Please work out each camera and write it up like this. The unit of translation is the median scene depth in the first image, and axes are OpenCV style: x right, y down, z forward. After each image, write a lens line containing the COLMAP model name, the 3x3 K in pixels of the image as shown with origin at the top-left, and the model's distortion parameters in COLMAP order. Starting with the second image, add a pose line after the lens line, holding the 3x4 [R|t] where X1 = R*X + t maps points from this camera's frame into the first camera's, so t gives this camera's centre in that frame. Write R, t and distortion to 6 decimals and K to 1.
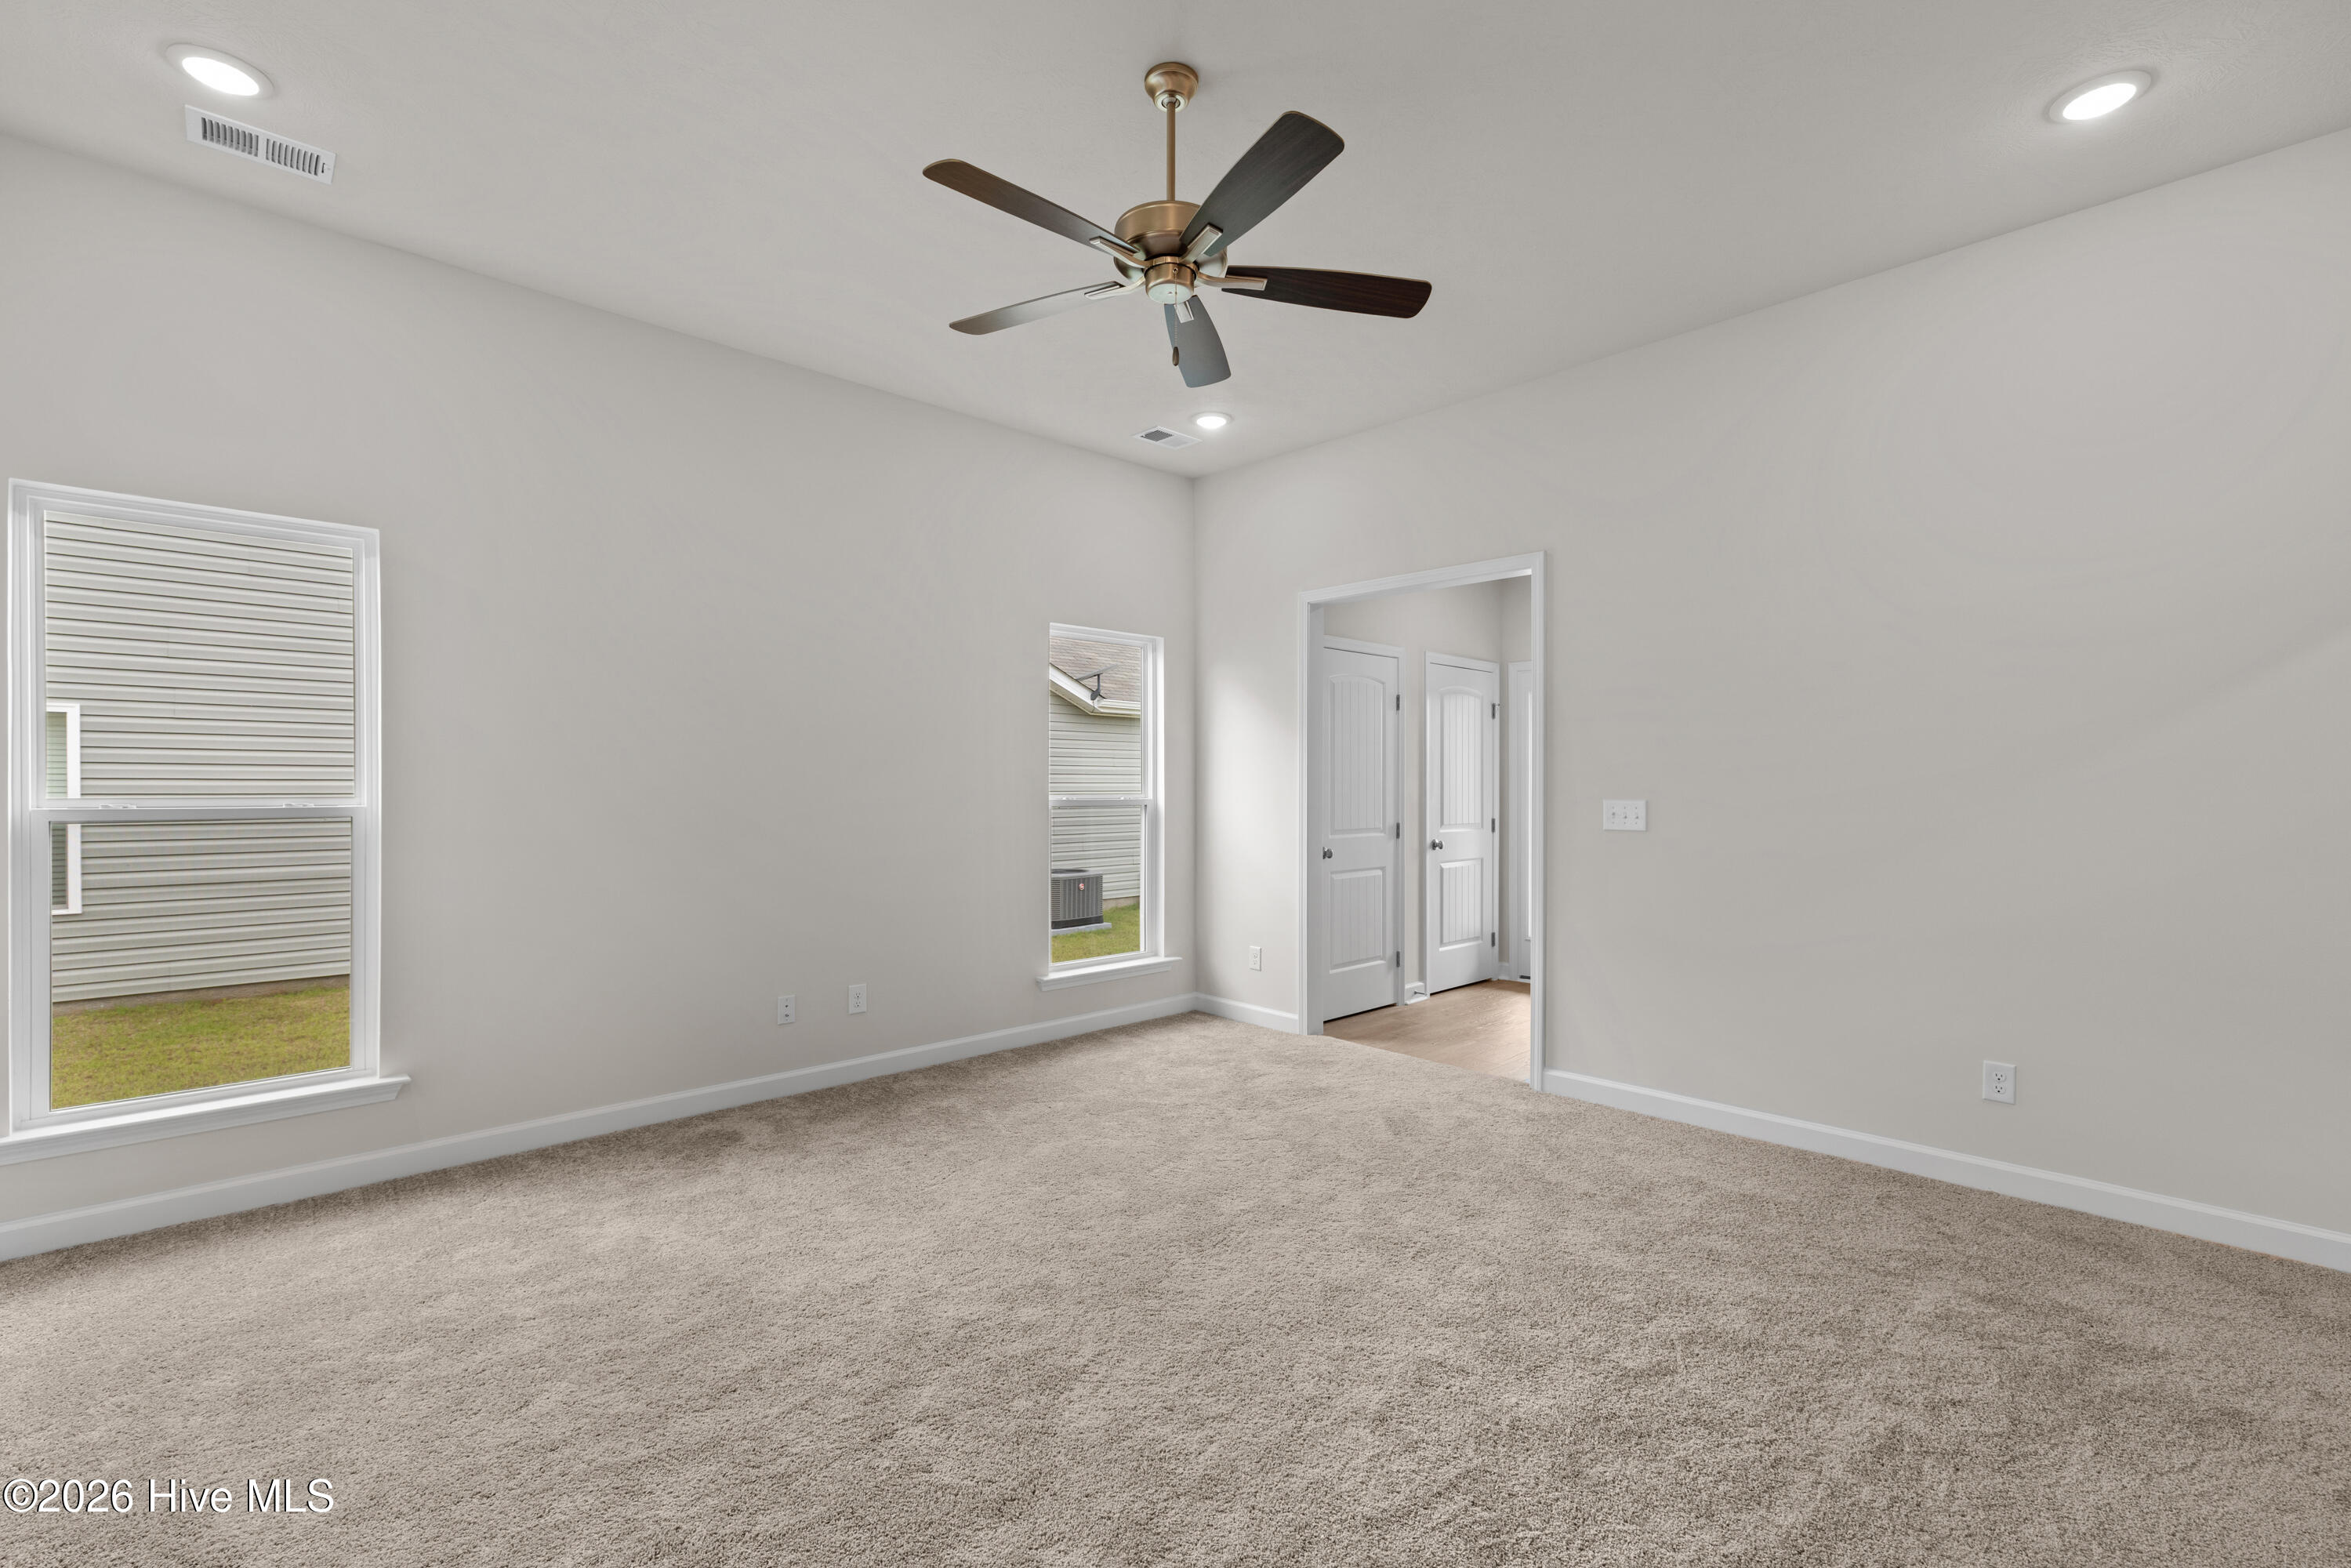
lens RADIAL K [[1018.8, 0, 1179.2], [0, 1018.8, 786.8], [0, 0, 1]] dist [-0.000809, 0.000303]
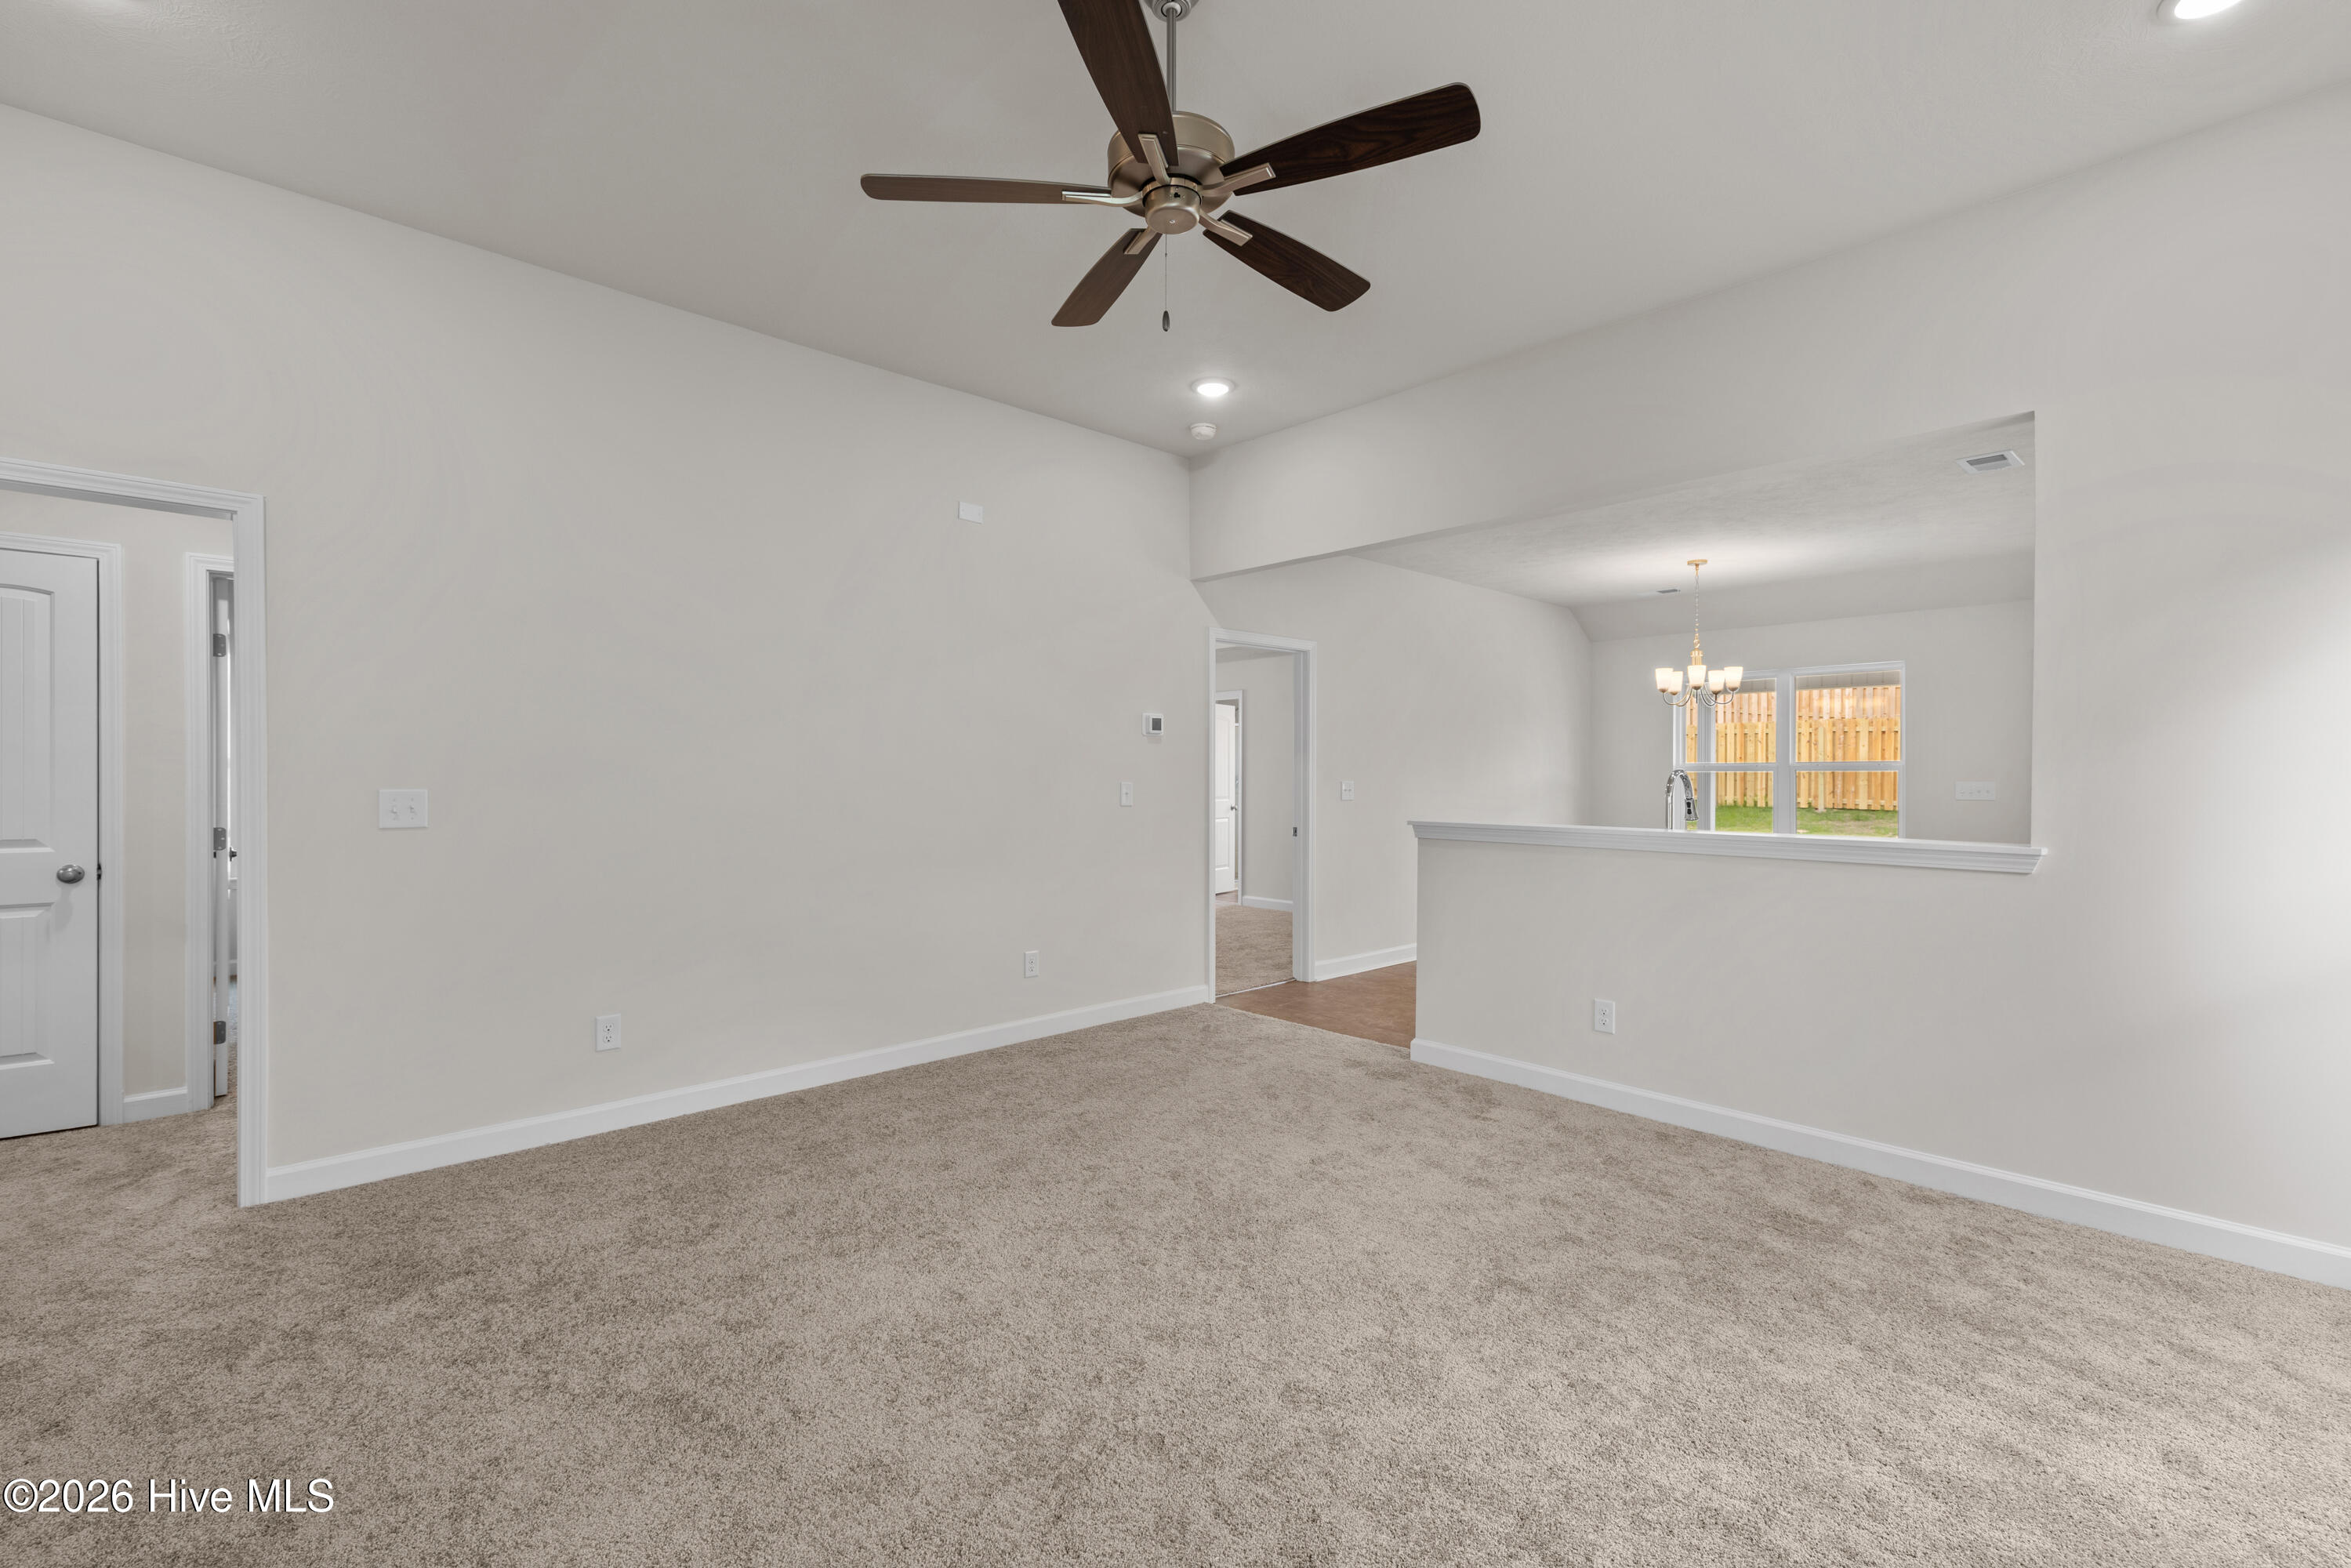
lens RADIAL K [[1008.9, 0, 1167.8], [0, 1008.9, 780.1], [0, 0, 1]] dist [-0.001329, 0.000445]
pose [[-0.999617, -0.007239, 0.026708, -0.018374], [-0.007101, 0.999961, 0.005269, -0.002166], [-0.026745, 0.005078, -0.999629, 1.166275]]
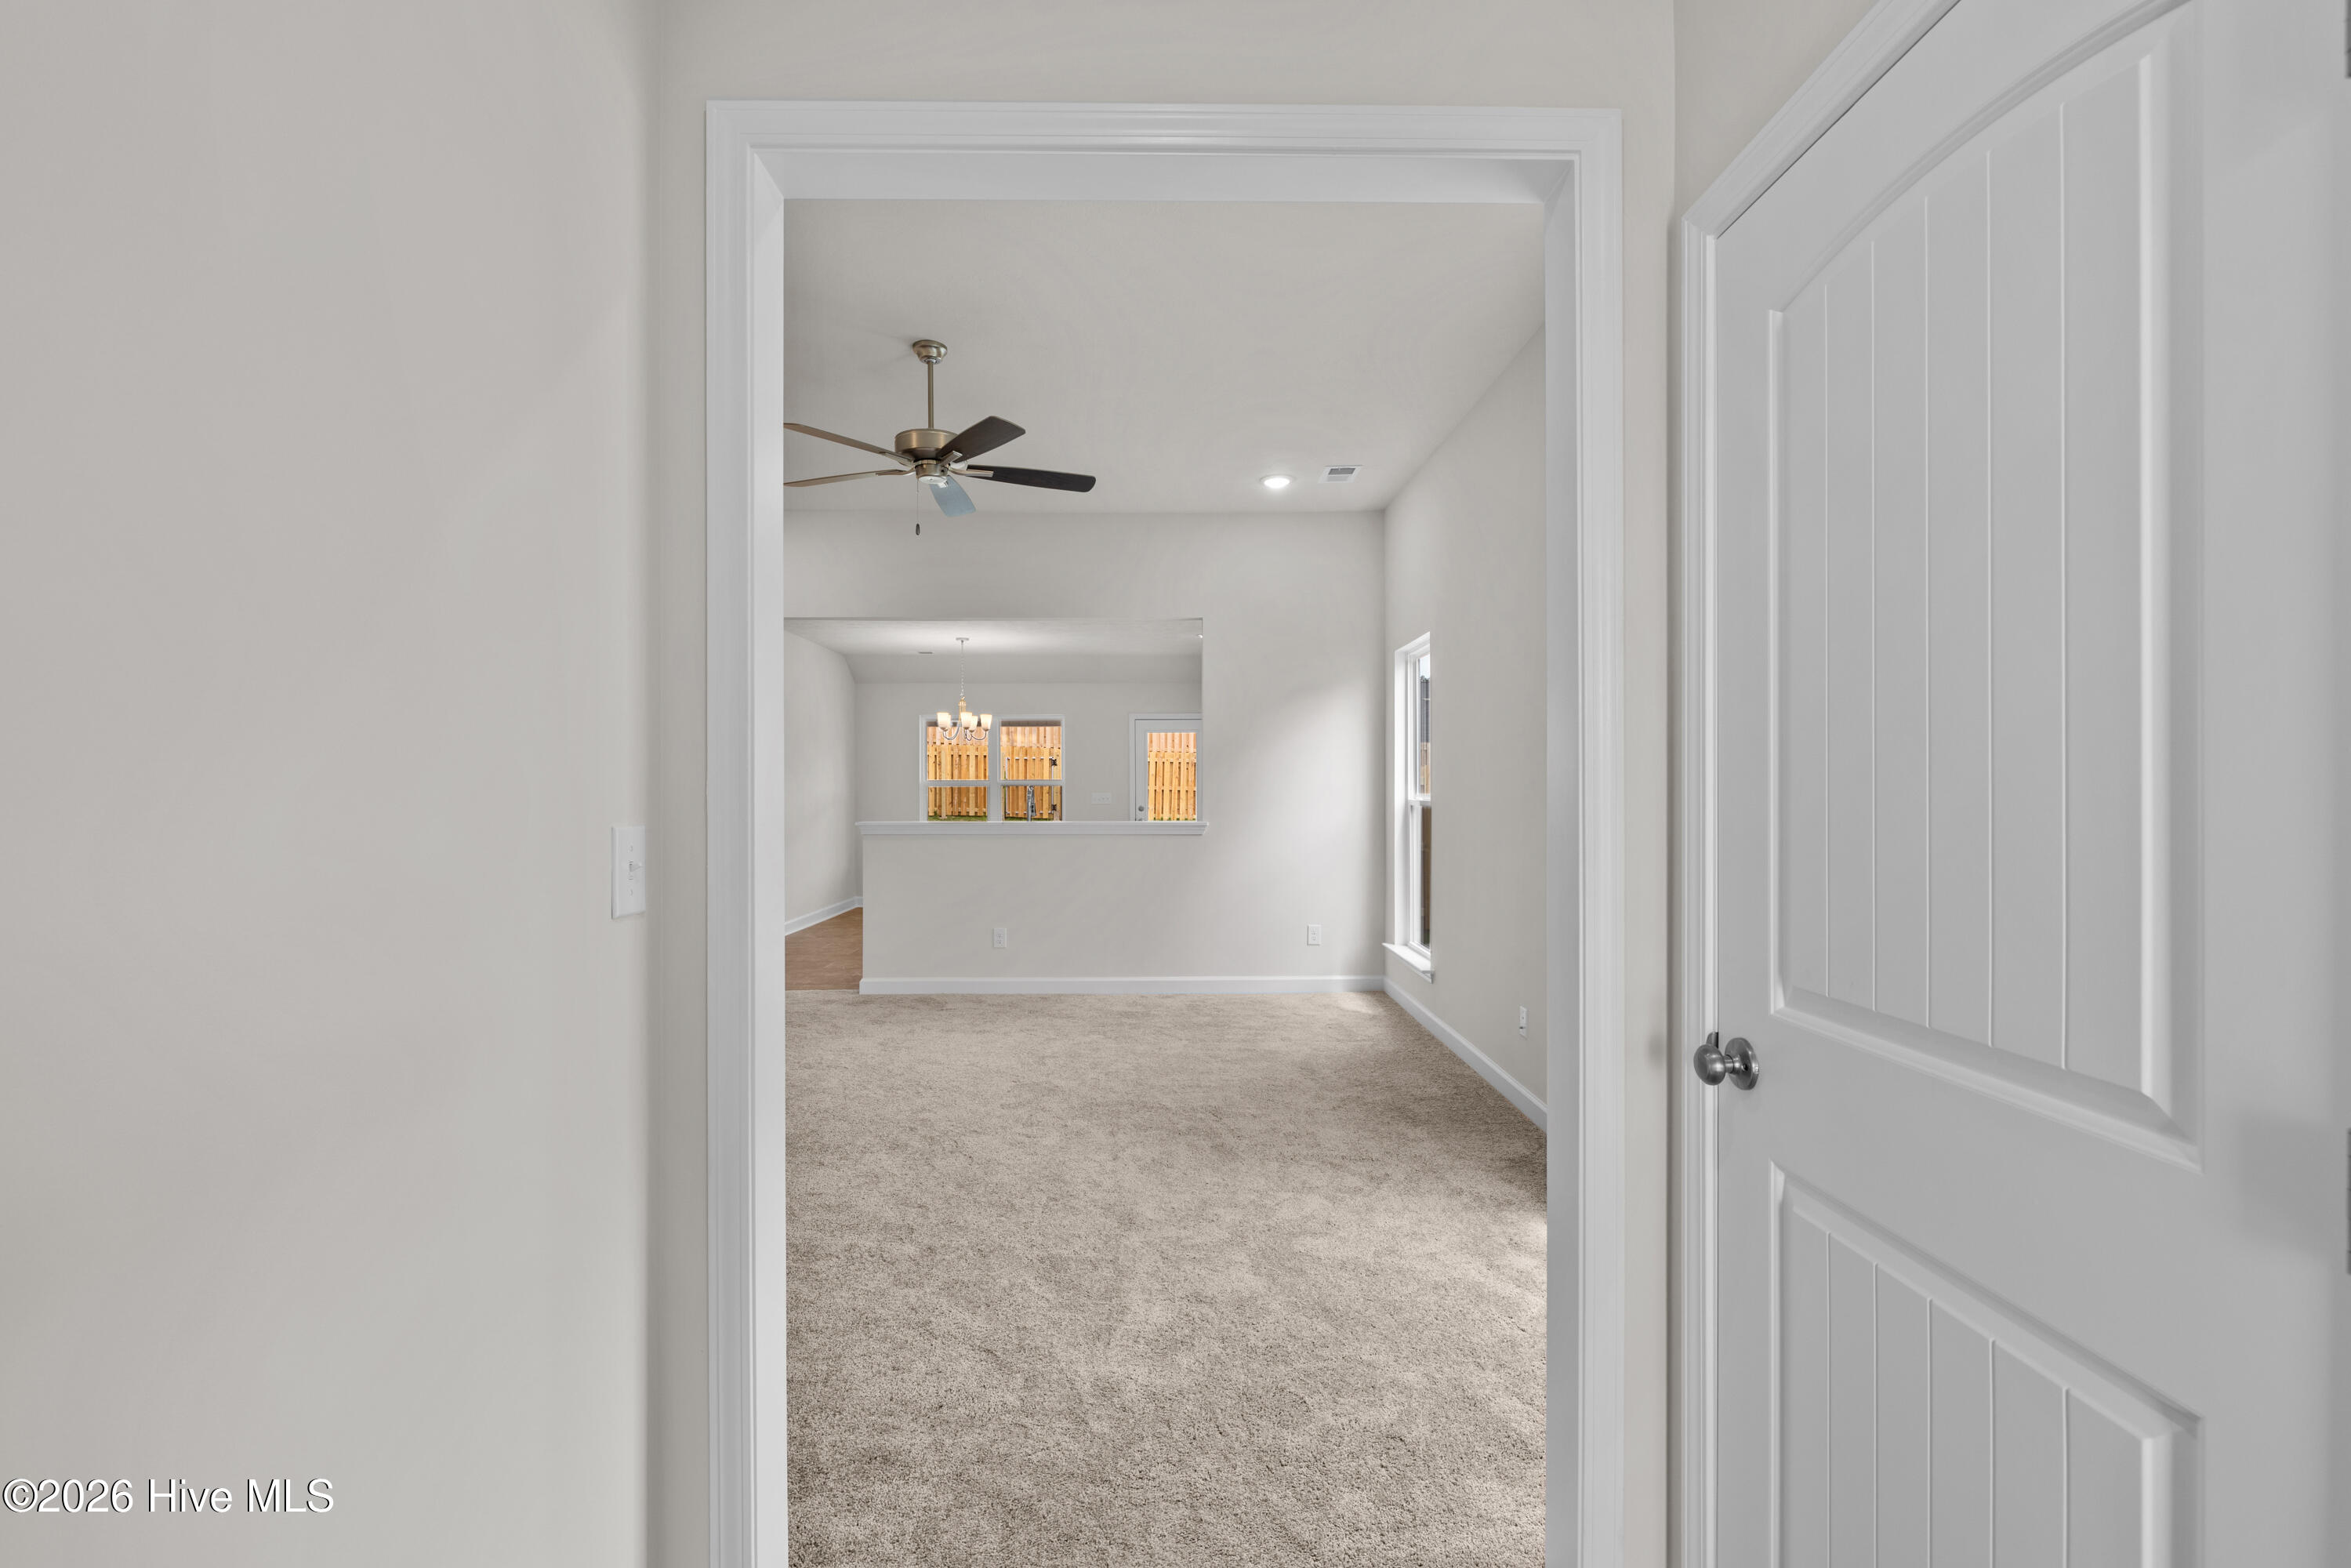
lens RADIAL K [[1028.2, 0, 1169.8], [0, 1028.2, 778.9], [0, 0, 1]] dist [-0.000496, 0.000048]
pose [[-0.687490, -0.007661, -0.726153, 0.558464], [0.002797, 0.999909, -0.013197, 0.004392], [0.726188, -0.011104, -0.687406, 1.469284]]
